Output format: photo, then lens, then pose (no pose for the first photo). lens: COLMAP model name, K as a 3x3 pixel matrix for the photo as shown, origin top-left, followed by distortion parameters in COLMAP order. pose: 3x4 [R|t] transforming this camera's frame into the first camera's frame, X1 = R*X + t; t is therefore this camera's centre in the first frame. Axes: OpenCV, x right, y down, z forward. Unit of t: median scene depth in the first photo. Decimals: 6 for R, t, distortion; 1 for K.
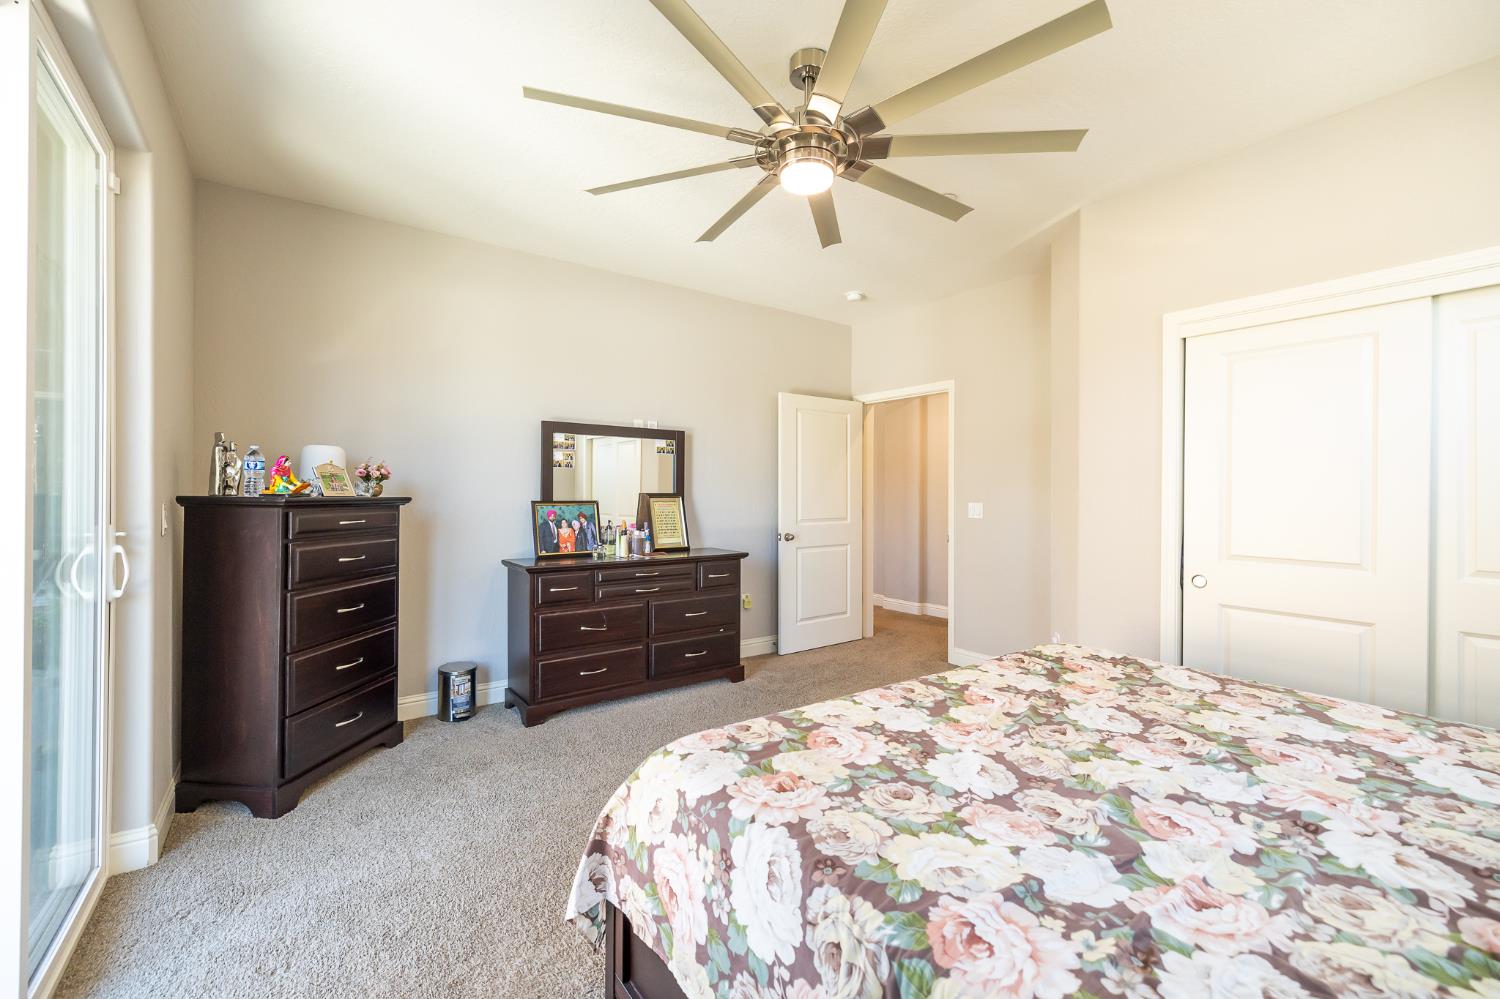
lens RADIAL K [[629.7, 0, 748.6], [0, 629.7, 491.7], [0, 0, 1]] dist [-0.003523, 0.001180]
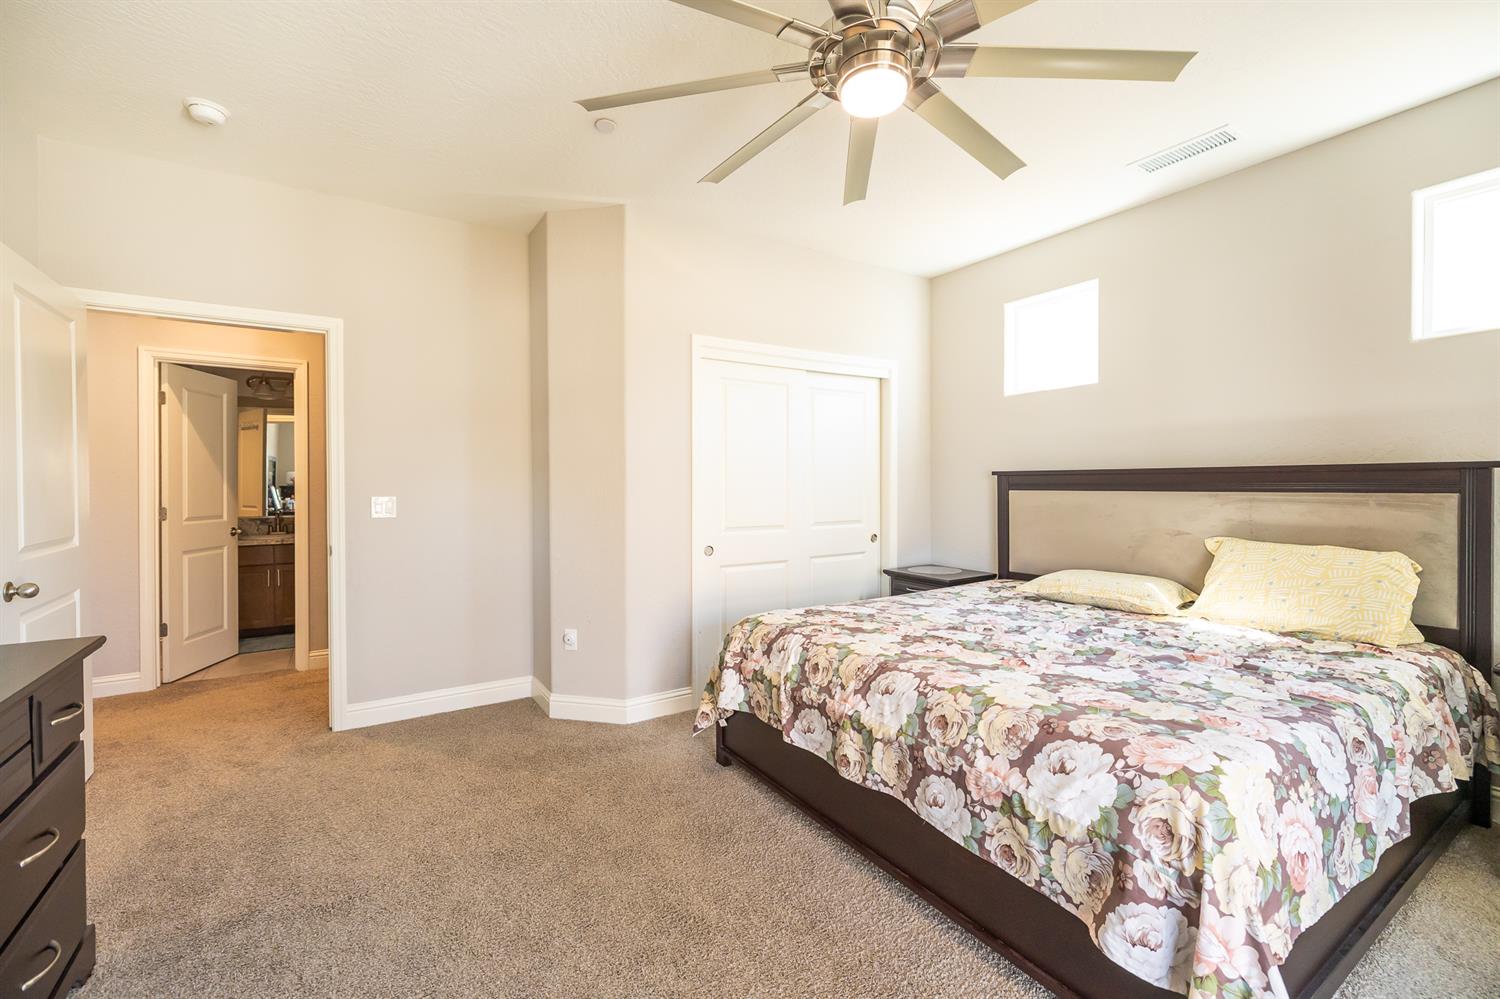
lens RADIAL K [[629.7, 0, 740.5], [0, 629.7, 491.2], [0, 0, 1]] dist [-0.003523, 0.001180]
pose [[0.052795, -0.012663, 0.998525, -0.398871], [0.000673, 0.999920, 0.012645, 0.002441], [-0.998605, 0.000004, 0.052800, 0.618028]]
